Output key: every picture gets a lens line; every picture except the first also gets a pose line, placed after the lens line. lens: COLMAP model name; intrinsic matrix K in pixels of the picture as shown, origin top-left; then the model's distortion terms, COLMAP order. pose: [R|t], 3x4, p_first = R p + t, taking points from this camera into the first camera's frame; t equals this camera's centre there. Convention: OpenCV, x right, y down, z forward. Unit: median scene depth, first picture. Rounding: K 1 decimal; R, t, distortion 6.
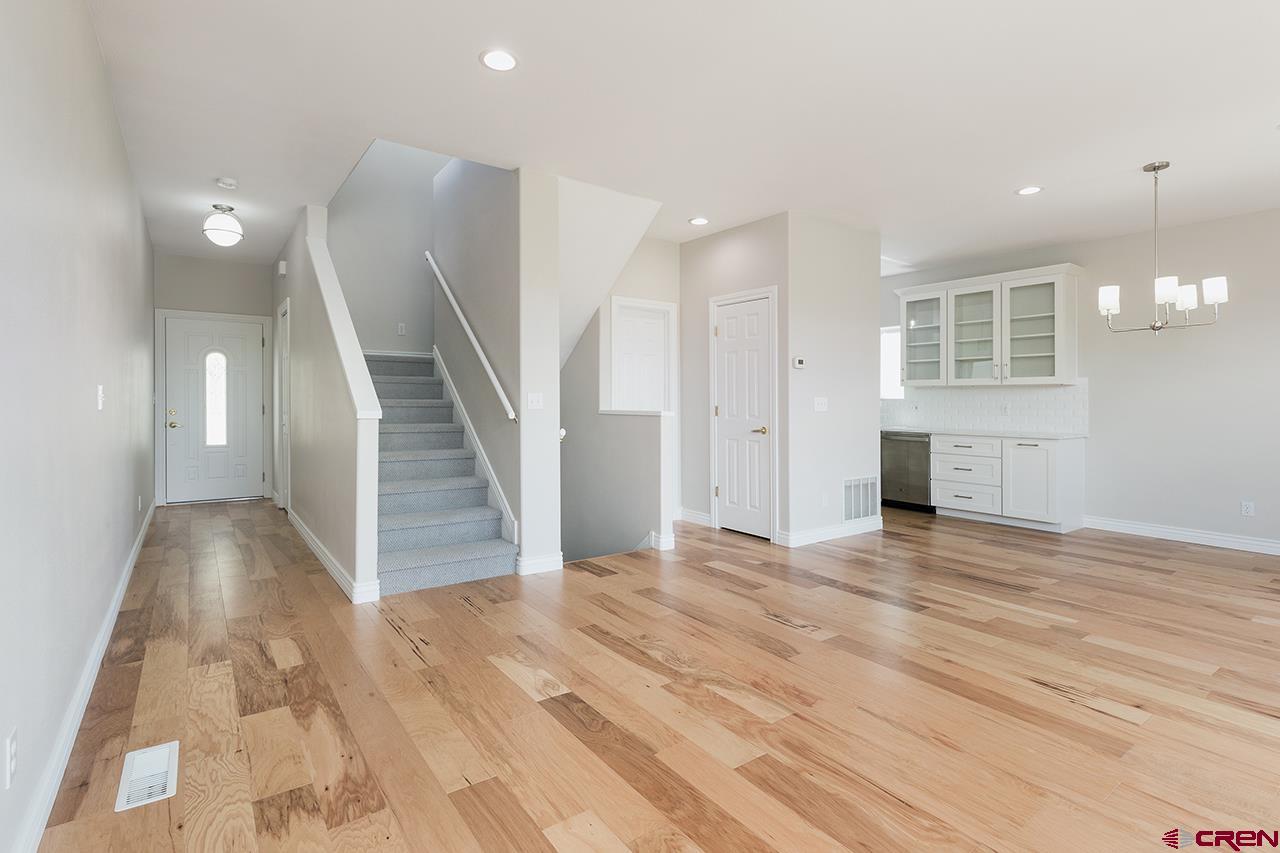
lens RADIAL K [[584.1, 0, 632.7], [0, 584.1, 407.7], [0, 0, 1]] dist [-0.001213, -0.001056]
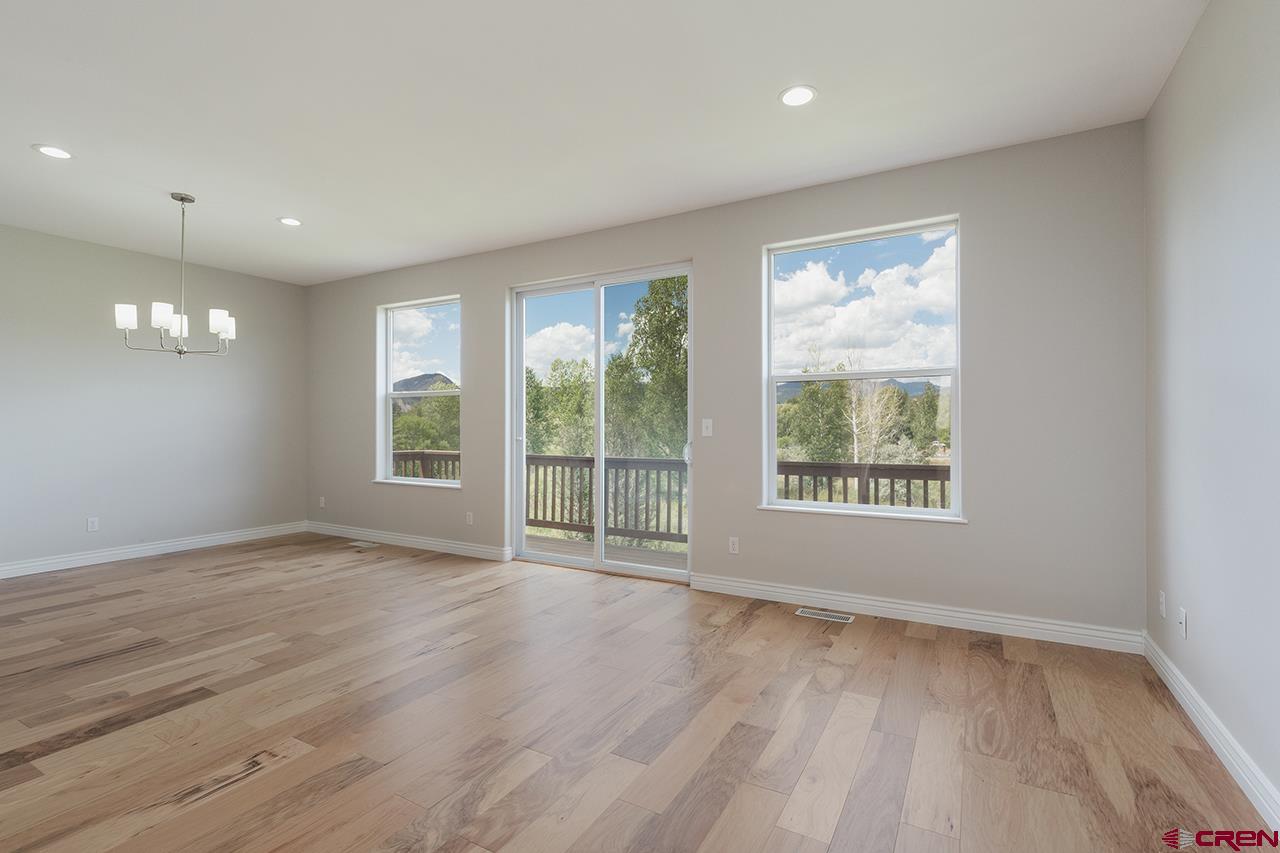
lens RADIAL K [[584.1, 0, 632.7], [0, 584.1, 407.7], [0, 0, 1]] dist [-0.001213, -0.001056]
pose [[-0.388390, 0.021898, 0.921235, -0.469409], [0.008368, 0.999760, -0.020236, -0.011659], [-0.921457, -0.000150, -0.388480, 0.820937]]
